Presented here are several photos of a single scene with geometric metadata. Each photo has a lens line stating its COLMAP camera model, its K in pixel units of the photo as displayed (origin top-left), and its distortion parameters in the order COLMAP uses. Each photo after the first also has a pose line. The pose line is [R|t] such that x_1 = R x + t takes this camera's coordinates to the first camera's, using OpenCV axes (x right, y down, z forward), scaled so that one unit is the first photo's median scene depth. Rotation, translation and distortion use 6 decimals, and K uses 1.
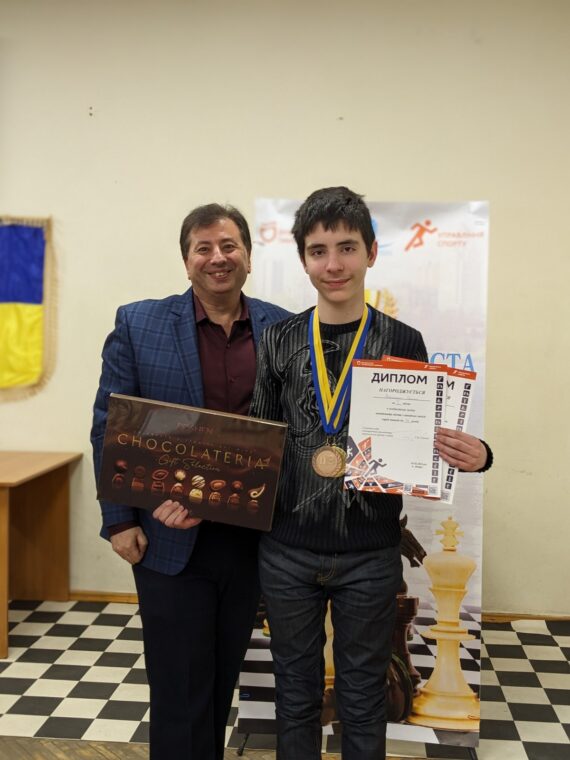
lens RADIAL K [[811.3, 0, 286.2], [0, 811.3, 379.9], [0, 0, 1]] dist [0.070865, -0.078929]
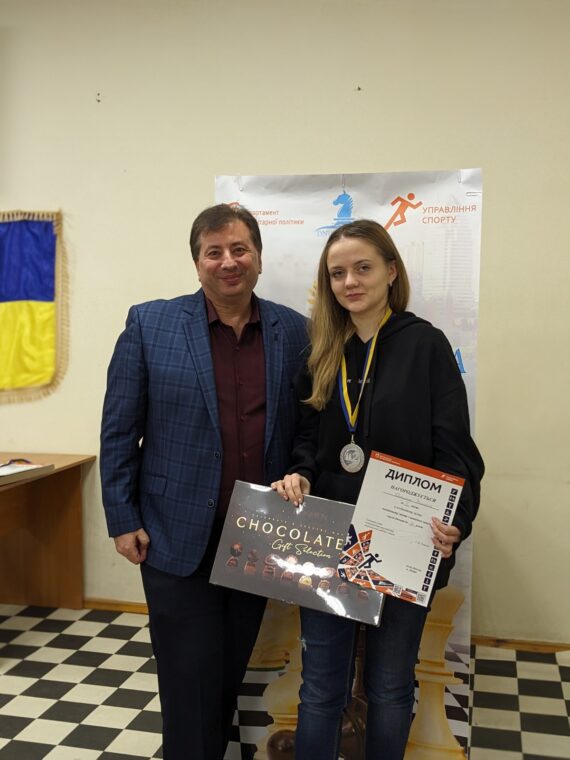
lens RADIAL K [[810.3, 0, 286.5], [0, 810.3, 384.2], [0, 0, 1]] dist [0.060518, -0.064305]
pose [[0.988722, -0.004495, -0.149696, 0.171415], [0.006136, 0.999926, 0.010501, -0.004657], [0.149638, -0.011301, 0.988676, 0.130113]]
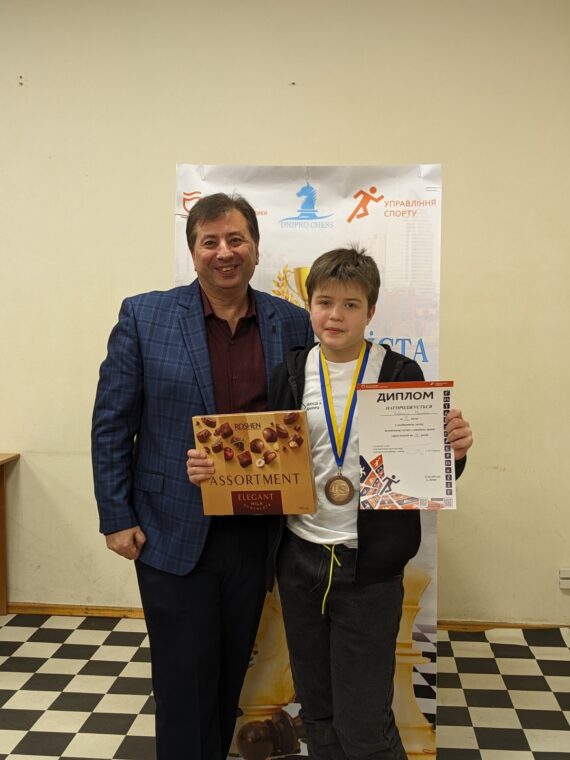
lens RADIAL K [[810.7, 0, 283.1], [0, 810.7, 381.3], [0, 0, 1]] dist [0.077461, -0.126618]
pose [[0.999886, -0.014545, -0.003989, 0.077408], [0.014591, 0.999824, 0.011827, 0.001714], [0.003816, -0.011883, 0.999922, 0.118944]]
